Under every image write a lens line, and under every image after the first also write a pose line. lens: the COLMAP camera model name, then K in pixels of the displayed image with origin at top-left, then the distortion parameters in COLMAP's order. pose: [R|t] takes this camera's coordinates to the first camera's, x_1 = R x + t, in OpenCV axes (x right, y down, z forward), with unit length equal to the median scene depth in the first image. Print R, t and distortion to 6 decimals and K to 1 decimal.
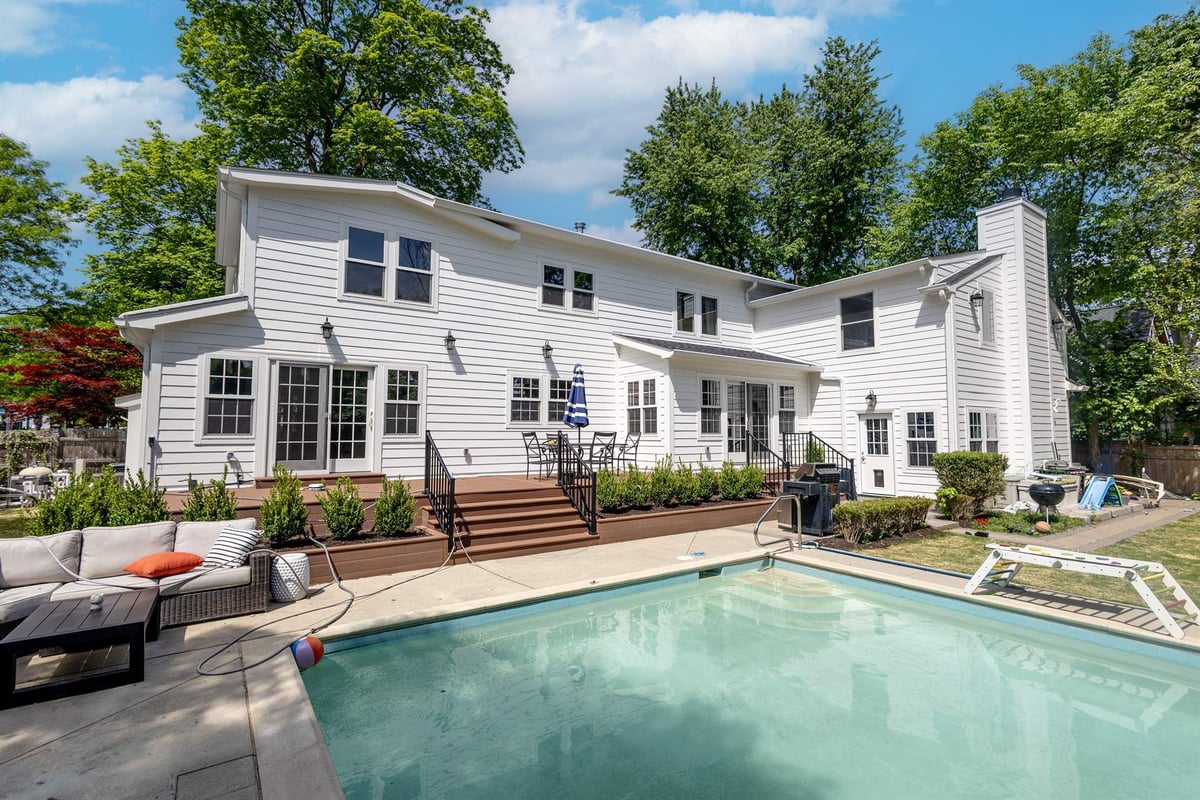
lens RADIAL K [[555.5, 0, 605.1], [0, 555.5, 399.3], [0, 0, 1]] dist [0.017800, -0.003512]
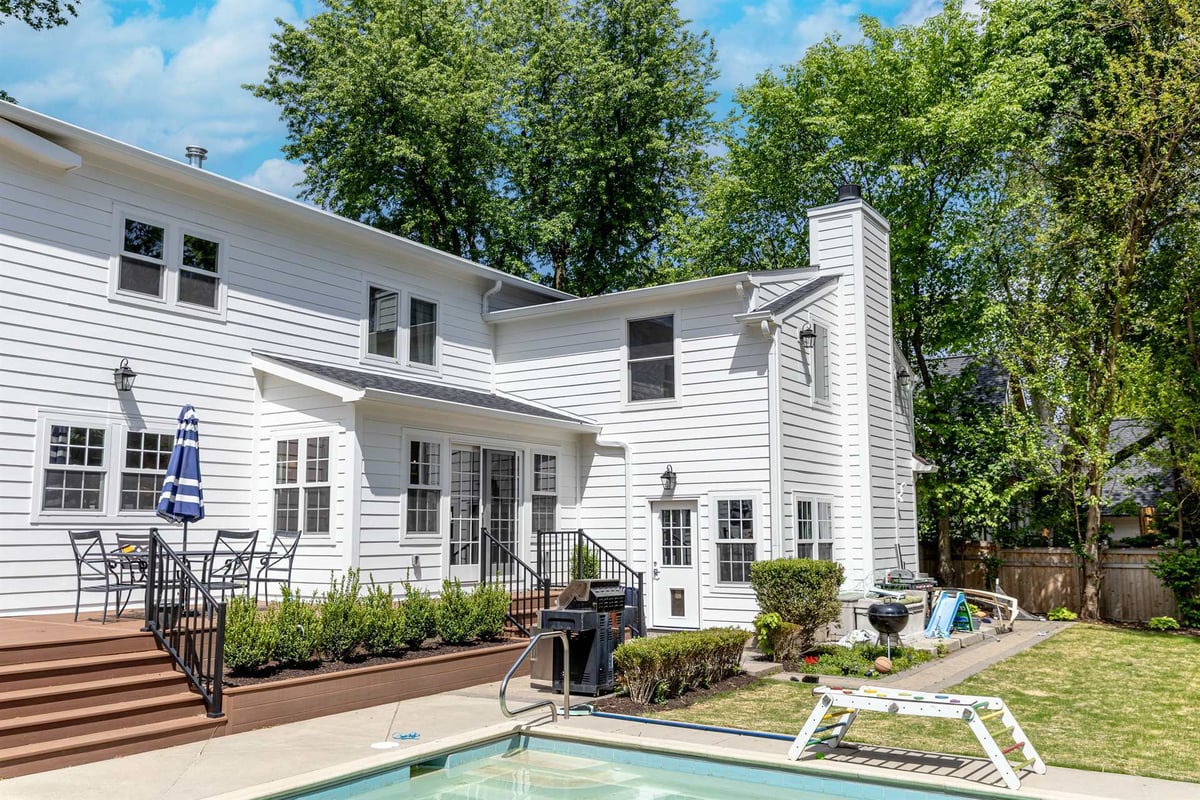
lens RADIAL K [[1000.1, 0, 581.8], [0, 1000.1, 412.1], [0, 0, 1]] dist [0.013065, -0.001757]
pose [[0.934289, 0.041845, 0.354052, -0.031309], [-0.021254, 0.997859, -0.061851, -0.003785], [-0.355882, 0.050261, 0.933178, -0.050698]]
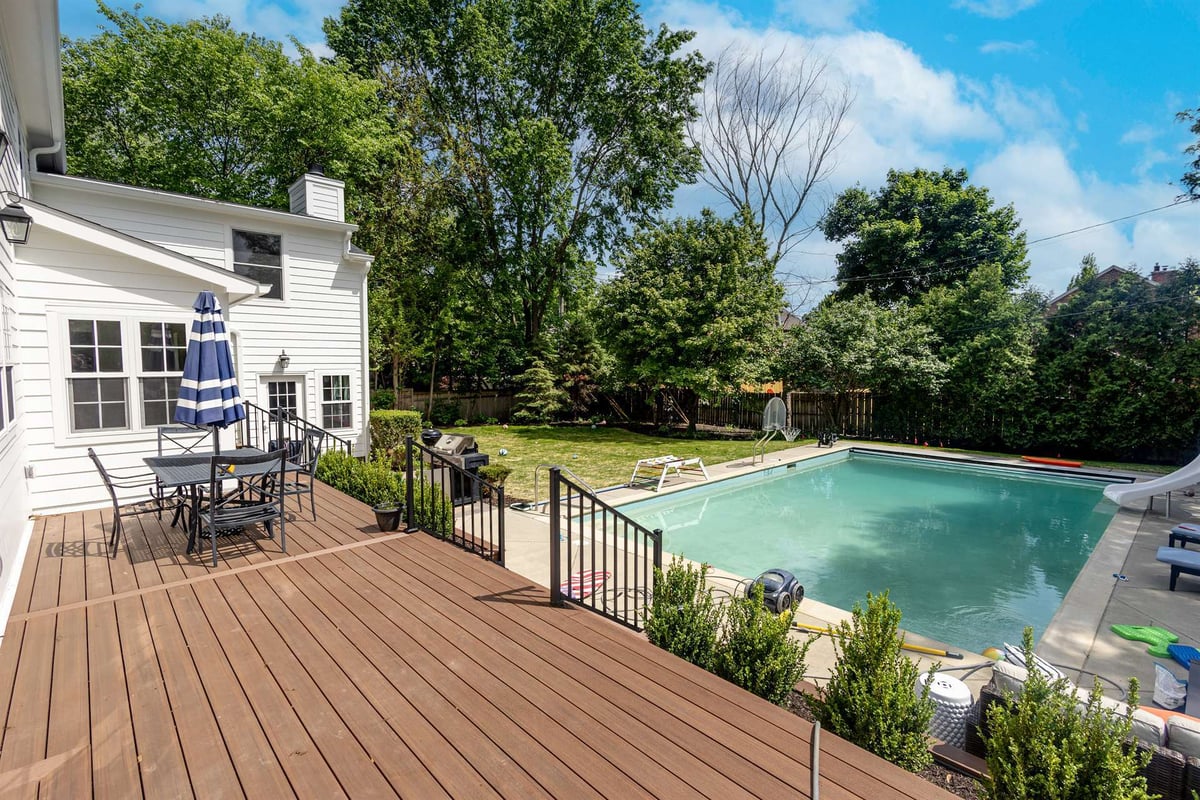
lens RADIAL K [[555.5, 0, 601.3], [0, 555.5, 398.3], [0, 0, 1]] dist [0.017800, -0.003512]
pose [[-0.143874, -0.060552, 0.987742, -0.484568], [-0.063646, 0.996626, 0.051826, -0.017873], [-0.987547, -0.055409, -0.147242, 0.650542]]
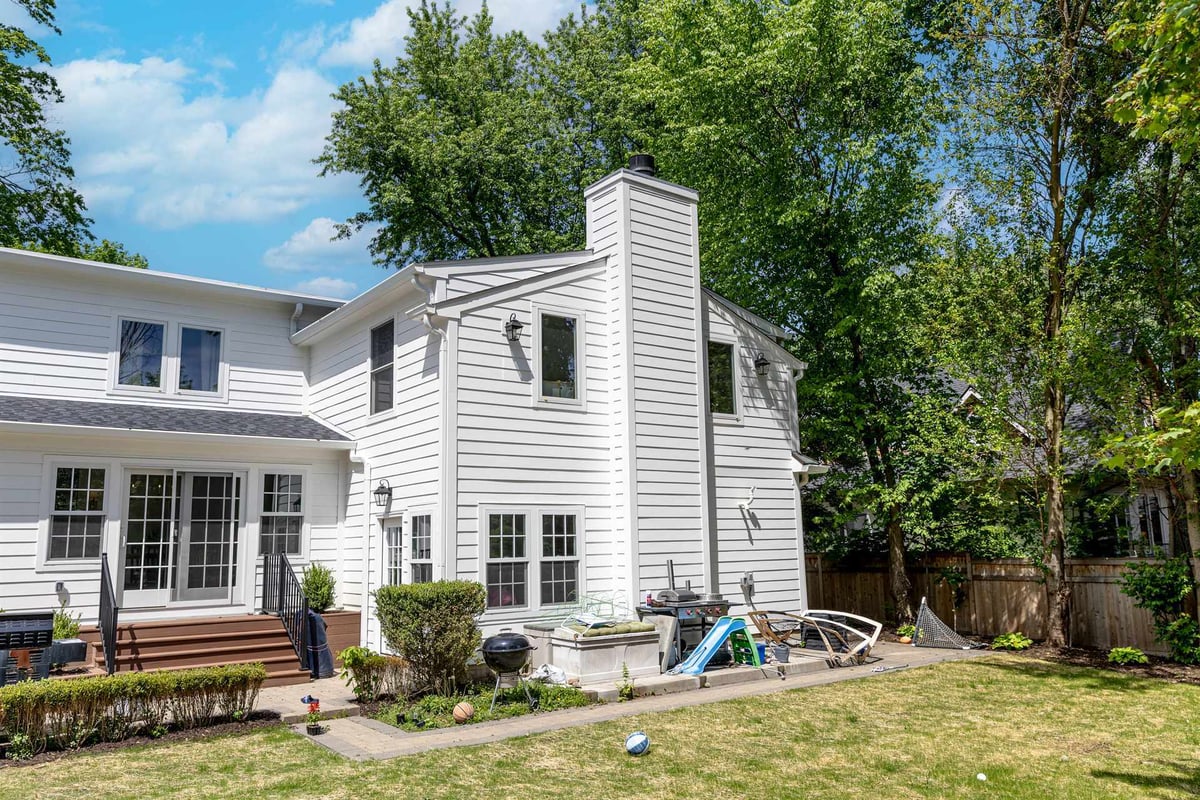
lens RADIAL K [[889.5, 0, 598.5], [0, 889.5, 409.6], [0, 0, 1]] dist [0.000415, 0.005947]
pose [[0.999246, -0.014224, 0.036132, 0.695964], [0.017493, 0.995620, -0.091839, 0.000907], [-0.034667, 0.092402, 0.995118, 0.031833]]
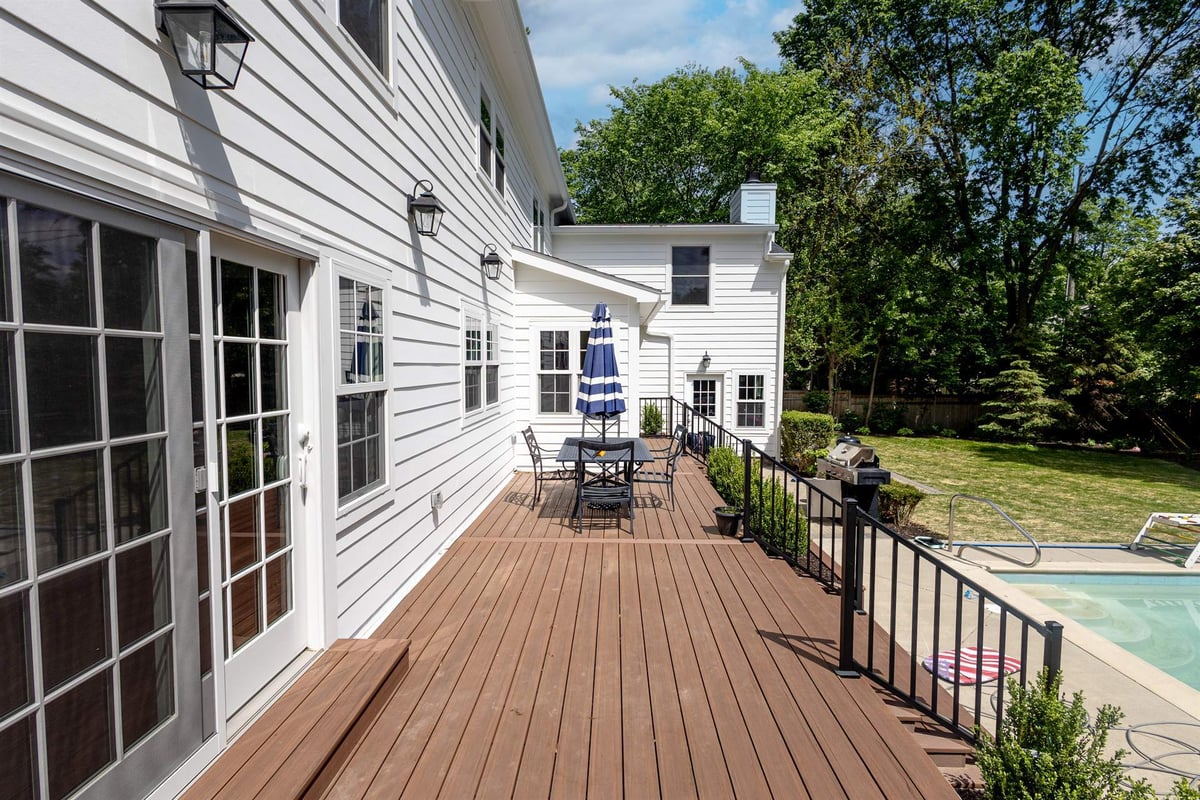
lens RADIAL K [[571.4, 0, 599.3], [0, 571.4, 400.7], [0, 0, 1]] dist [0.012772, -0.001365]
pose [[0.592213, -0.050439, 0.804202, -0.441600], [-0.054857, 0.993200, 0.102690, -0.022607], [-0.803912, -0.104931, 0.585418, 0.580769]]
